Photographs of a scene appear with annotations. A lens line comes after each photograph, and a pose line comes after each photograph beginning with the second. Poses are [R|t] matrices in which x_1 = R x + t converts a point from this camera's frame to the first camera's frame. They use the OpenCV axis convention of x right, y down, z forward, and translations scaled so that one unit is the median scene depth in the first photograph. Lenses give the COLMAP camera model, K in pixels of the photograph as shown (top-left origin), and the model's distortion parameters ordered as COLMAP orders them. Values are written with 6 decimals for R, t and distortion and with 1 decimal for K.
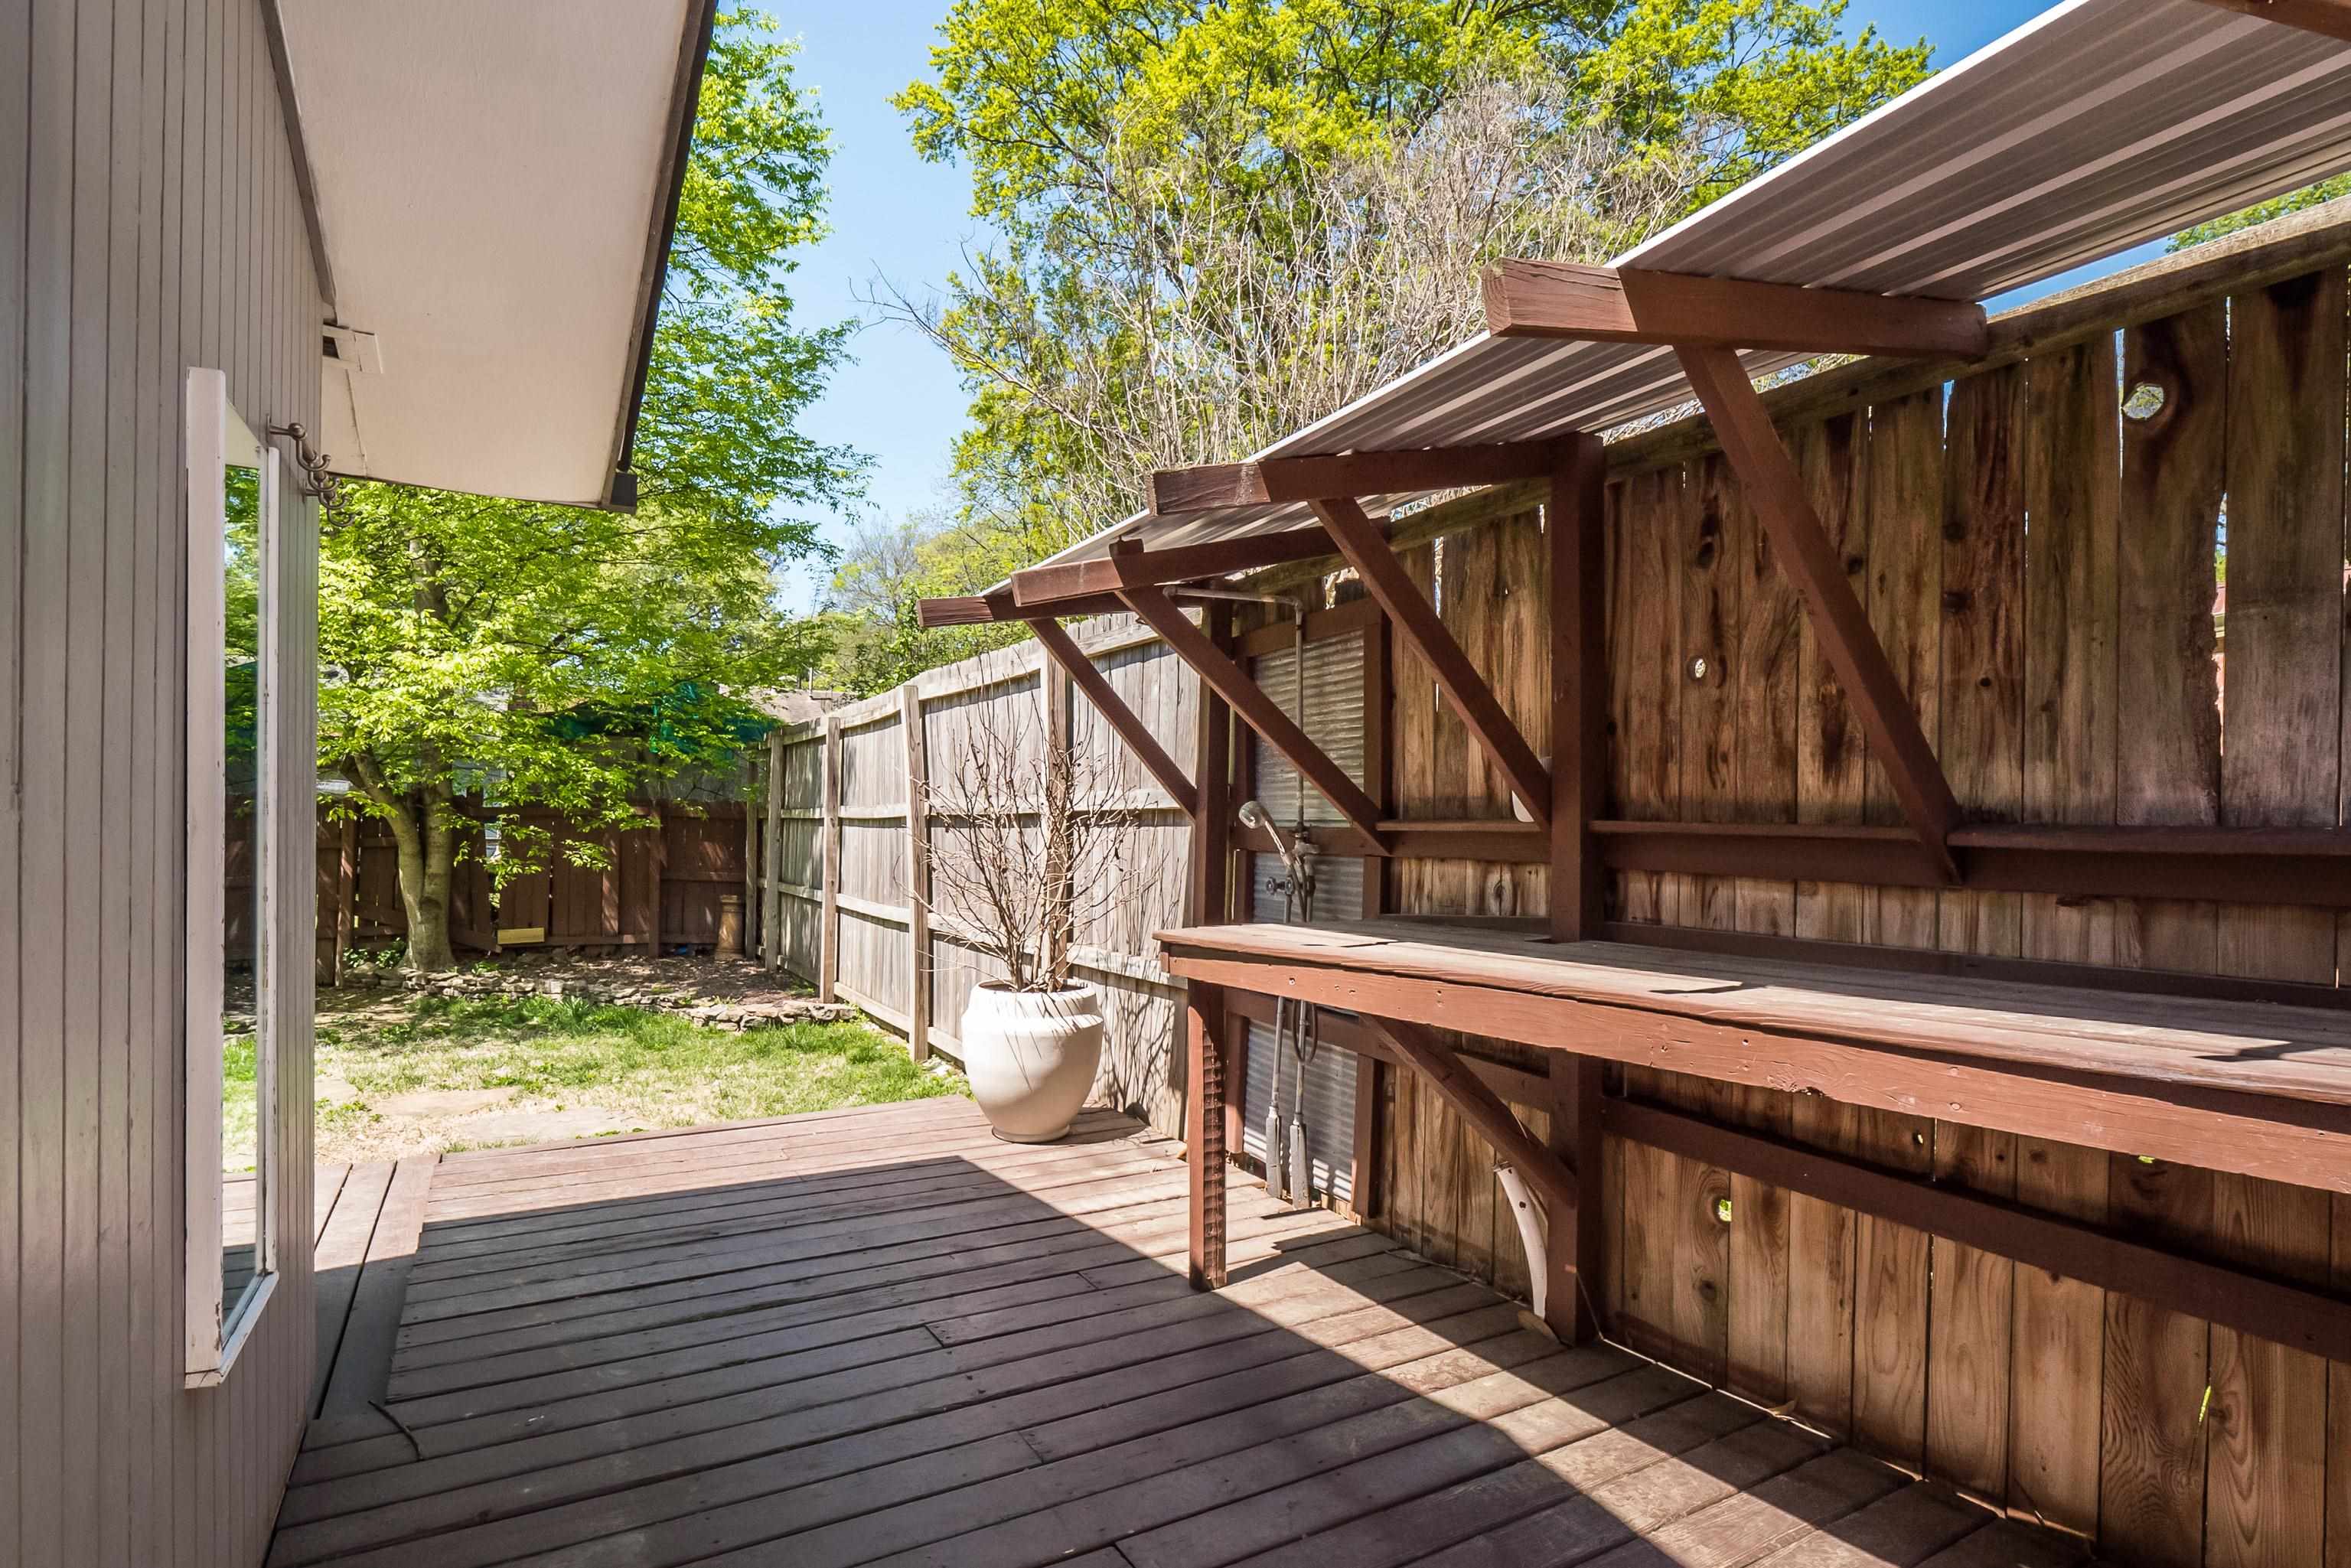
lens RADIAL K [[1129.6, 0, 1176.9], [0, 1129.6, 812.3], [0, 0, 1]] dist [-0.003931, -0.001144]
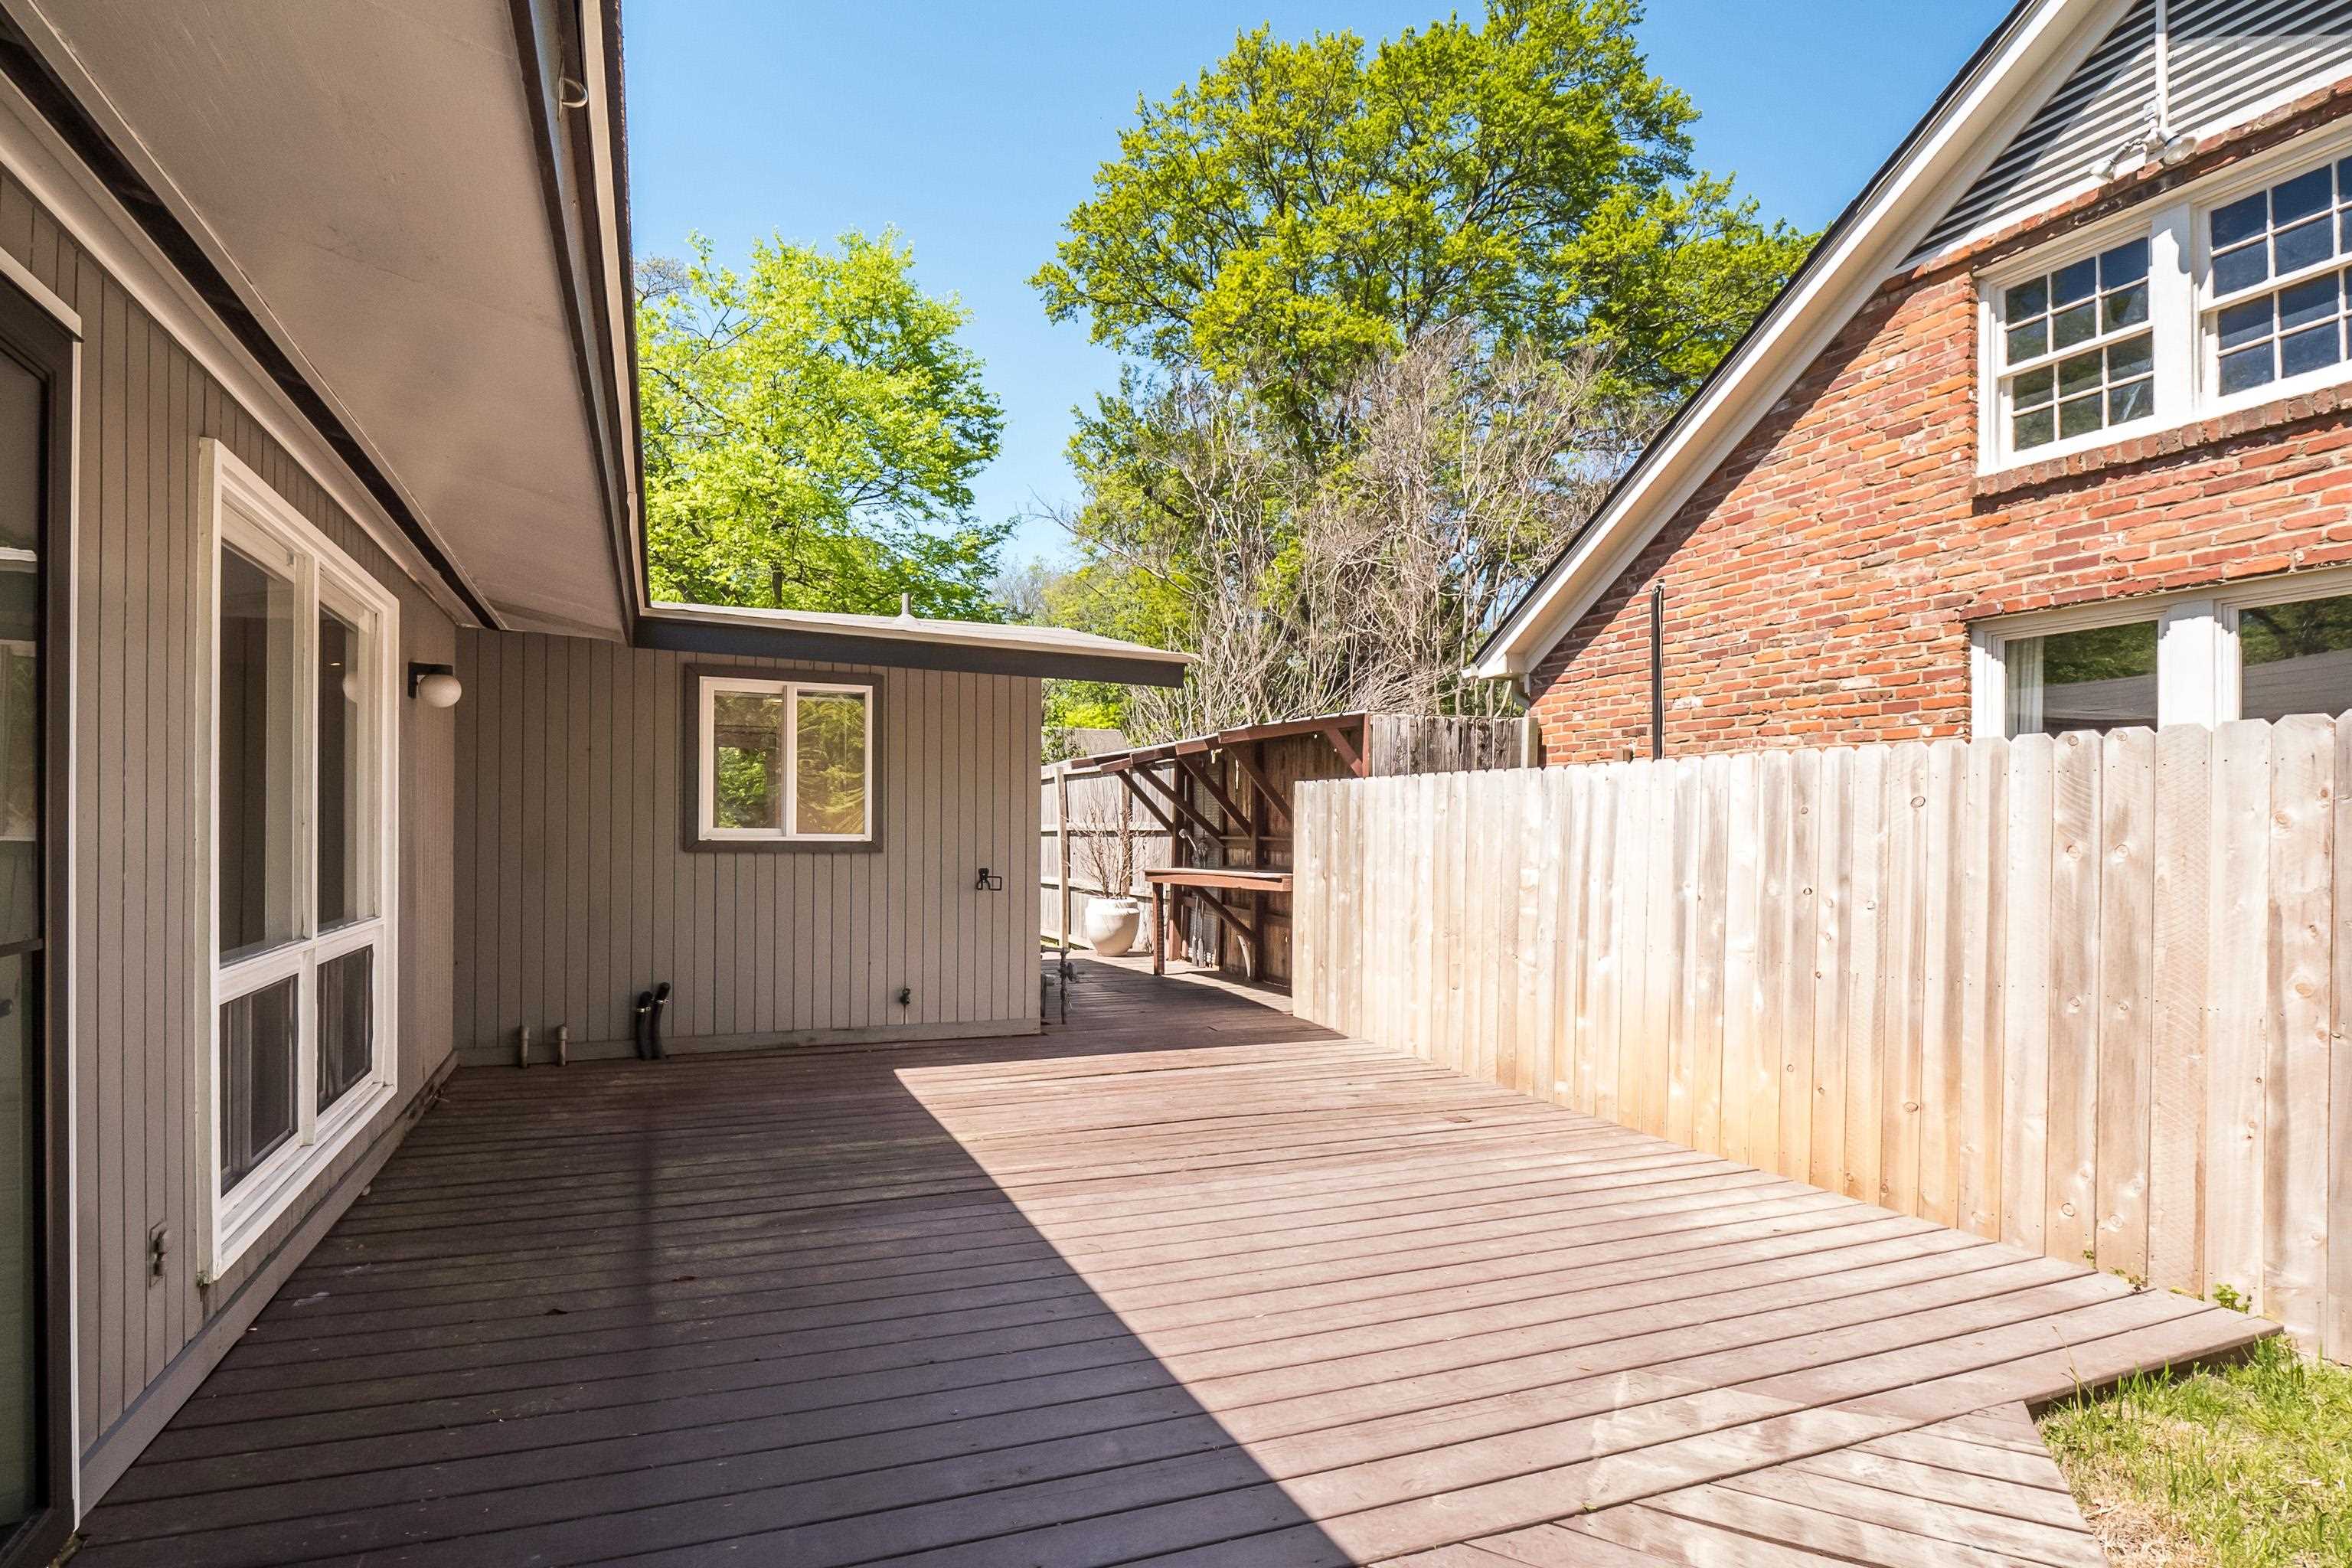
lens RADIAL K [[1130.2, 0, 1177.4], [0, 1130.2, 812.3], [0, 0, 1]] dist [-0.003931, -0.001144]
pose [[0.994531, -0.003584, -0.104381, 0.181897], [0.002869, 0.999971, -0.007007, -0.015874], [0.104403, 0.006670, 0.994513, -0.975442]]
